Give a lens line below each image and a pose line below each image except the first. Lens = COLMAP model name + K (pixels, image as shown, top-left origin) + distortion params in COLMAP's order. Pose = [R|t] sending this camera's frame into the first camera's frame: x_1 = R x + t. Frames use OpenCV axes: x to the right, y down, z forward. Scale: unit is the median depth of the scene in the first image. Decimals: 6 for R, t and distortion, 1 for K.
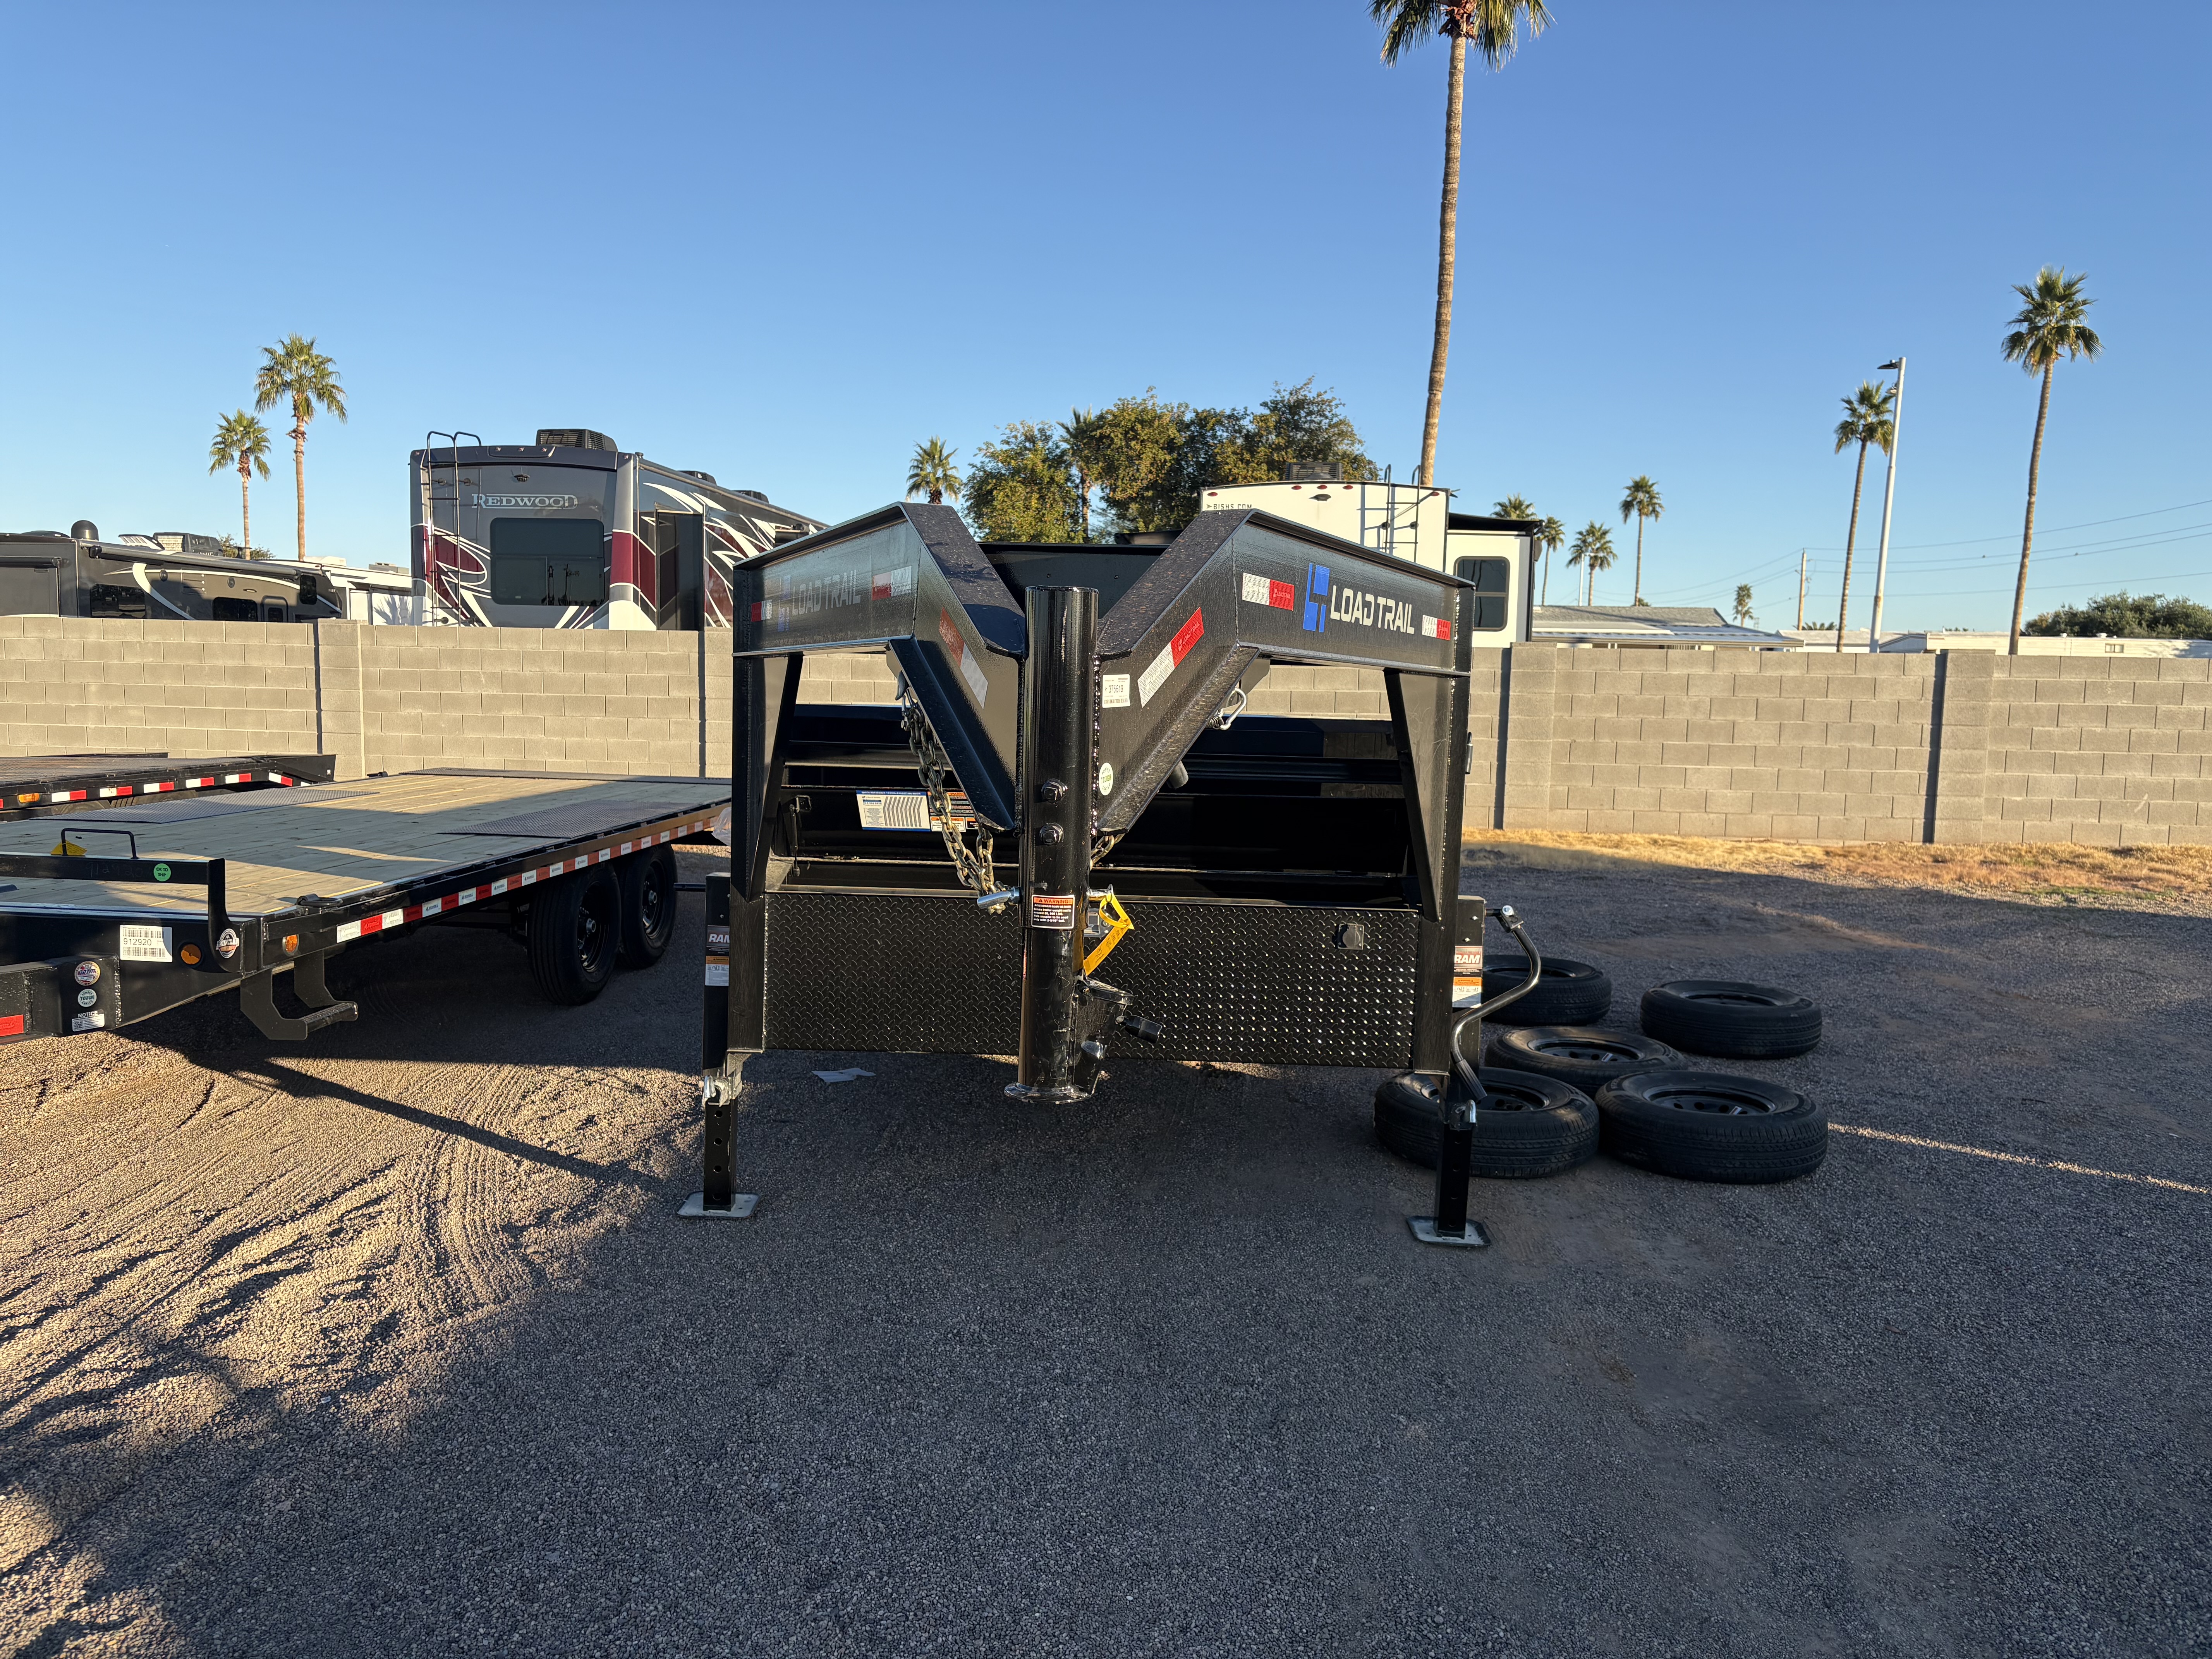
lens RADIAL K [[1662.3, 0, 1107.8], [0, 1662.3, 830.2], [0, 0, 1]] dist [0.029935, -0.019313]
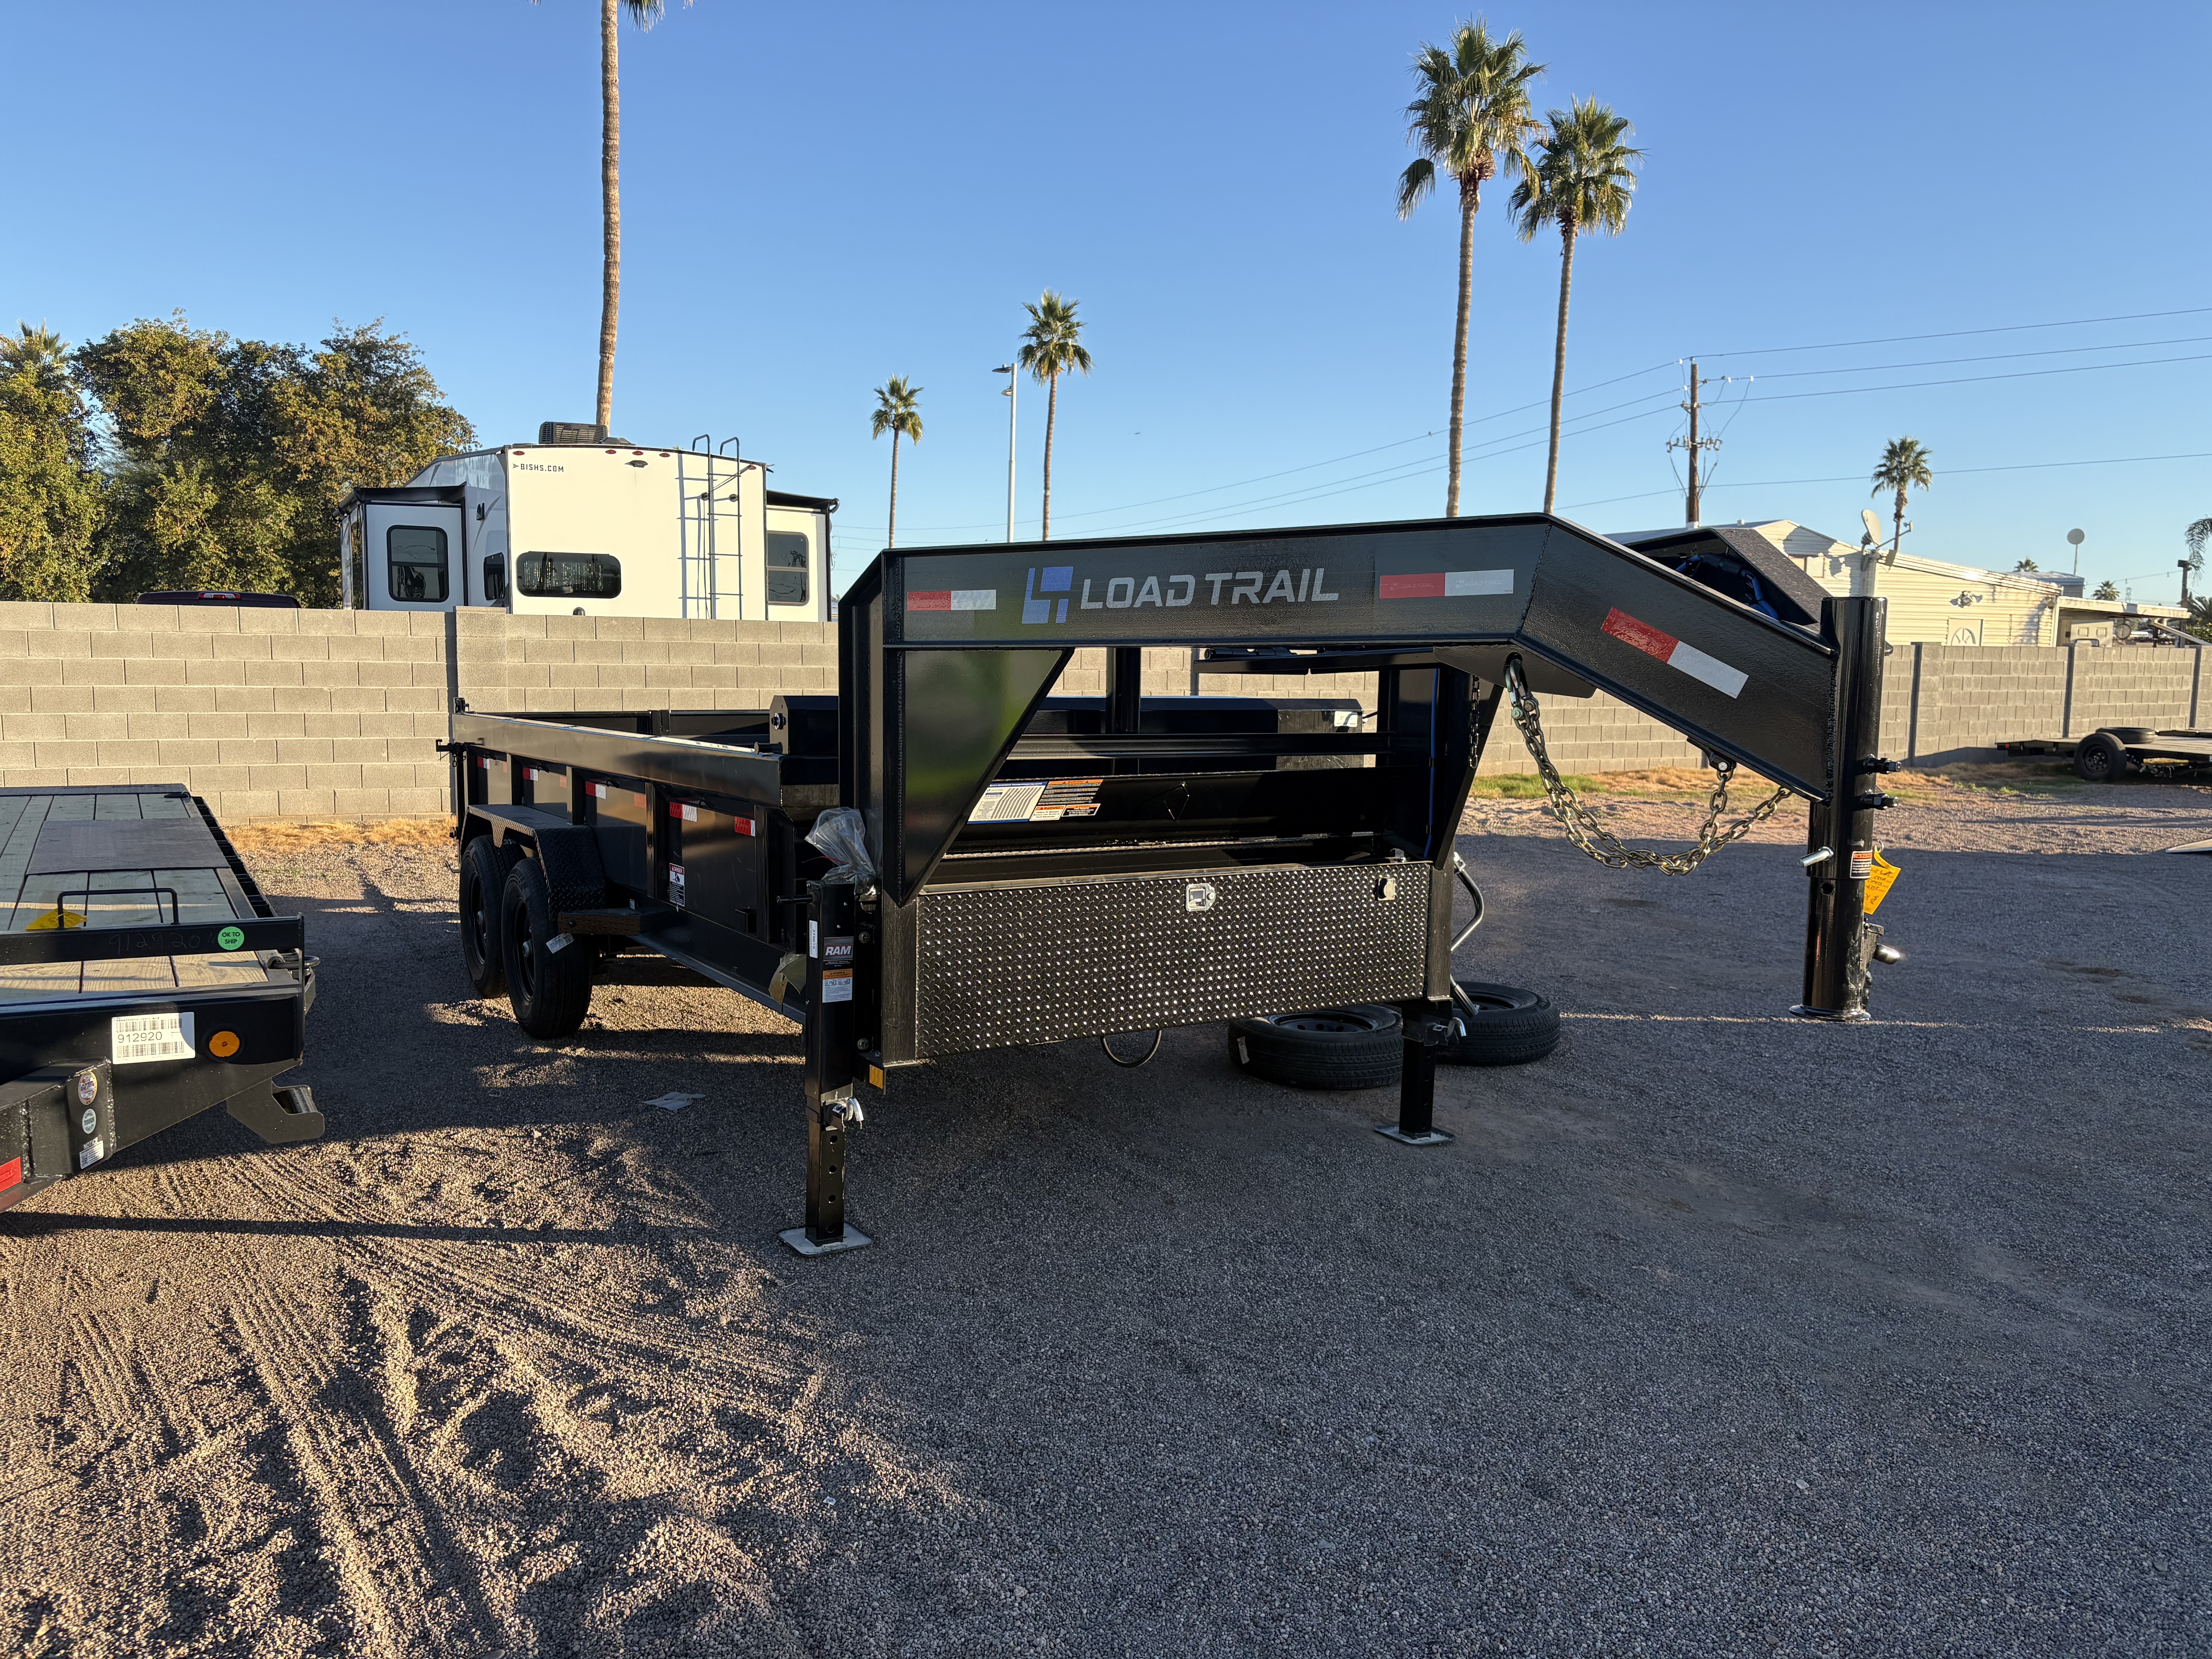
lens RADIAL K [[1663.6, 0, 1106.2], [0, 1663.6, 834.2], [0, 0, 1]] dist [0.029018, 0.004113]
pose [[0.834467, -0.067423, 0.546918, -0.449274], [0.055699, 0.997724, 0.038013, -0.019678], [-0.548236, -0.001258, 0.836323, 0.103613]]
